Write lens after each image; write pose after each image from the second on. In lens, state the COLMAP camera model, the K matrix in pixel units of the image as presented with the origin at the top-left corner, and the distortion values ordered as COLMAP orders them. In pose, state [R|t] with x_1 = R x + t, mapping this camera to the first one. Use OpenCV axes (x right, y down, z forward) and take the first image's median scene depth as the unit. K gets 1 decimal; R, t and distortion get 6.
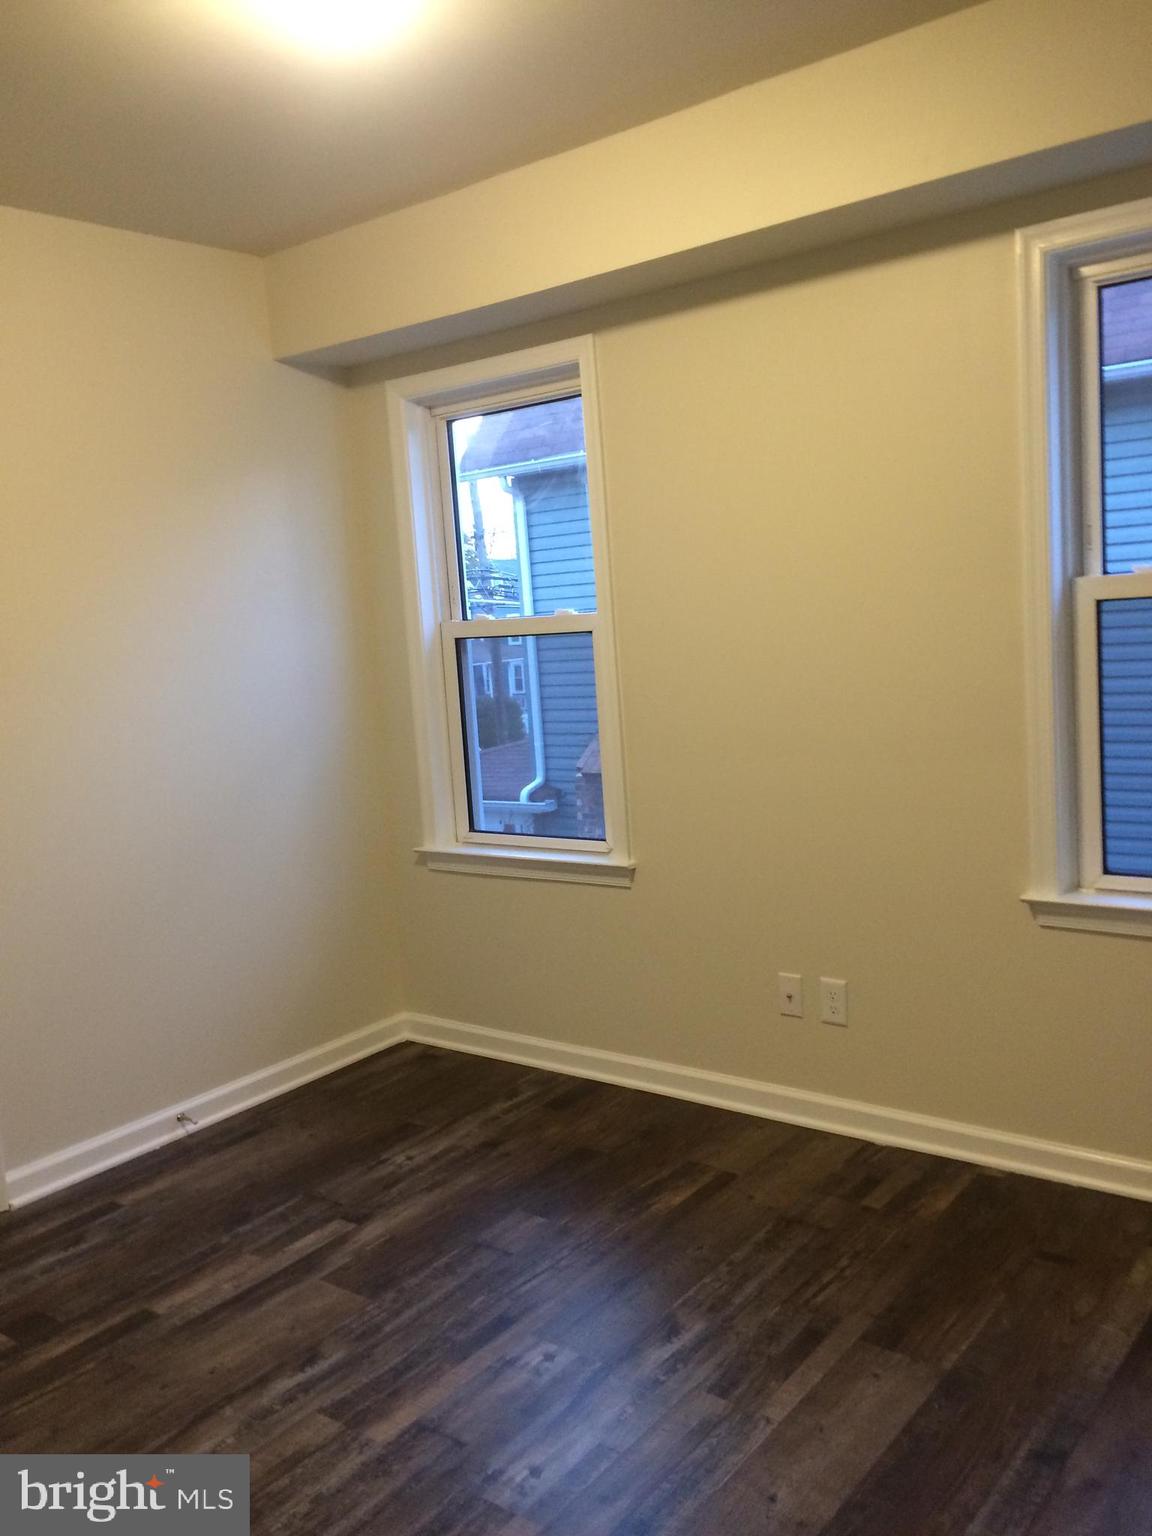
lens RADIAL K [[1305.0, 0, 576.0], [0, 1305.0, 768.0], [0, 0, 1]] dist [0.102001, -0.149672]
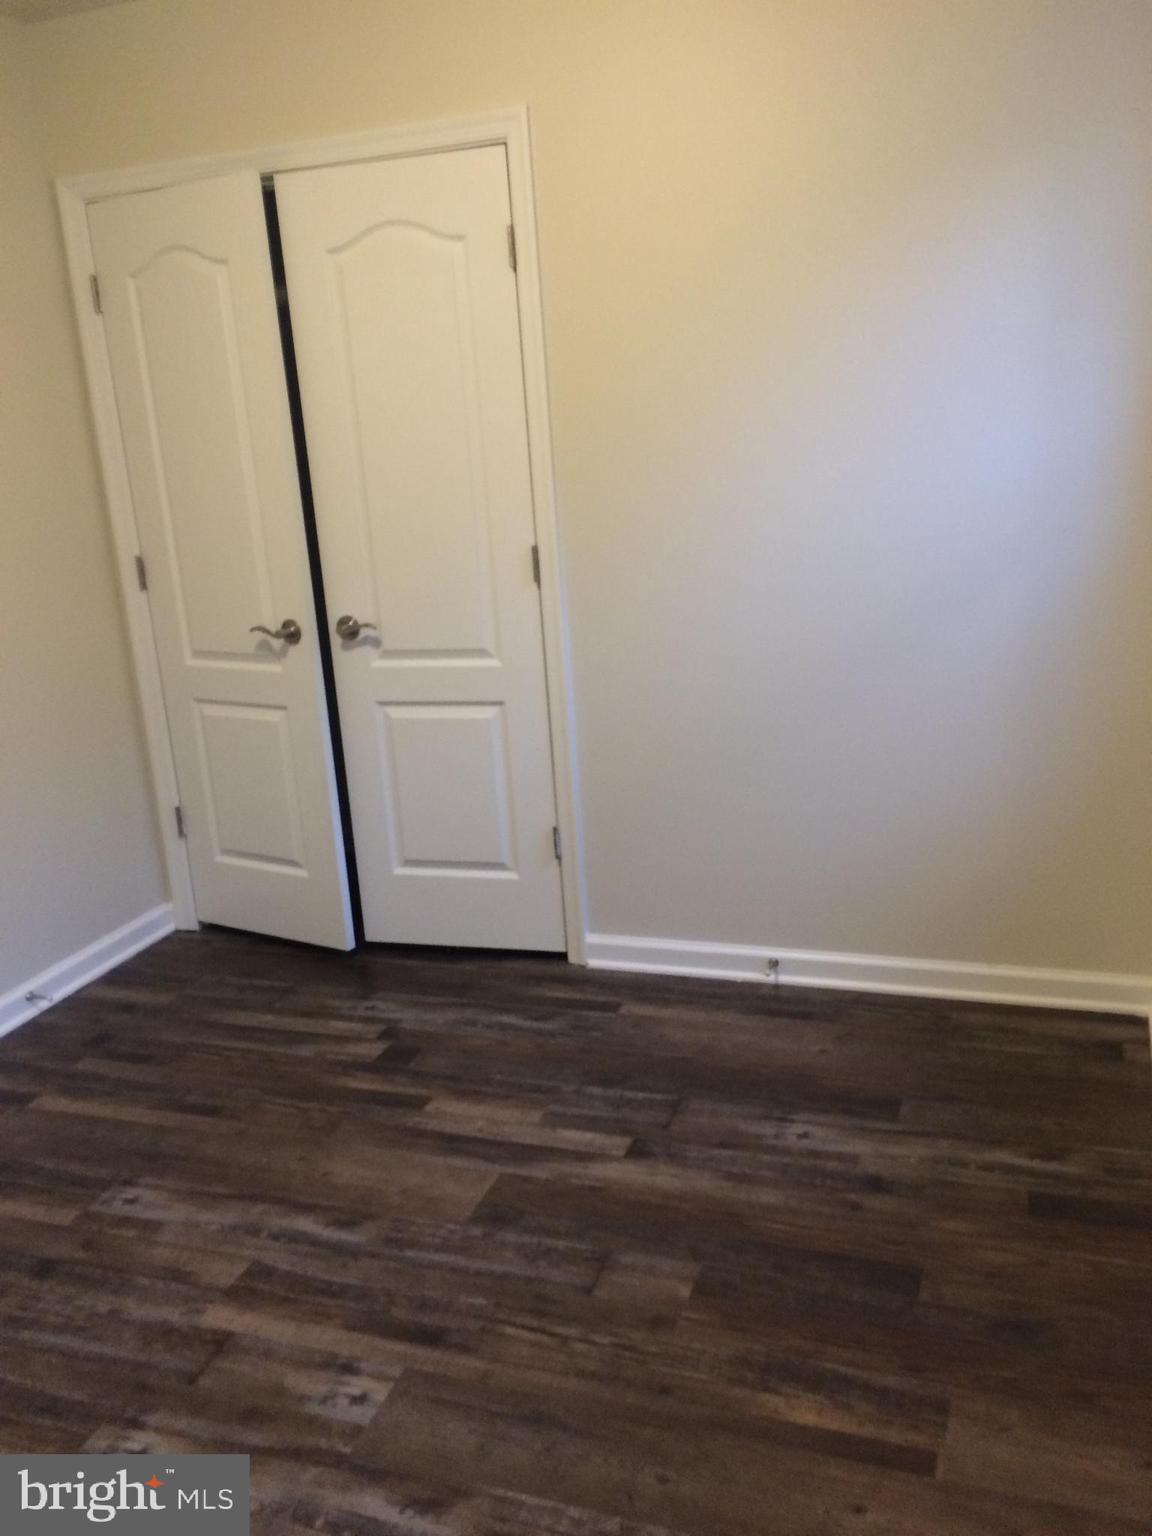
lens RADIAL K [[1305.0, 0, 576.0], [0, 1305.0, 768.0], [0, 0, 1]] dist [0.102001, -0.149672]
pose [[0.299321, 0.287812, -0.909709, 0.515655], [-0.066772, 0.957402, 0.280931, -0.122962], [0.951813, -0.023346, 0.305789, 0.721562]]
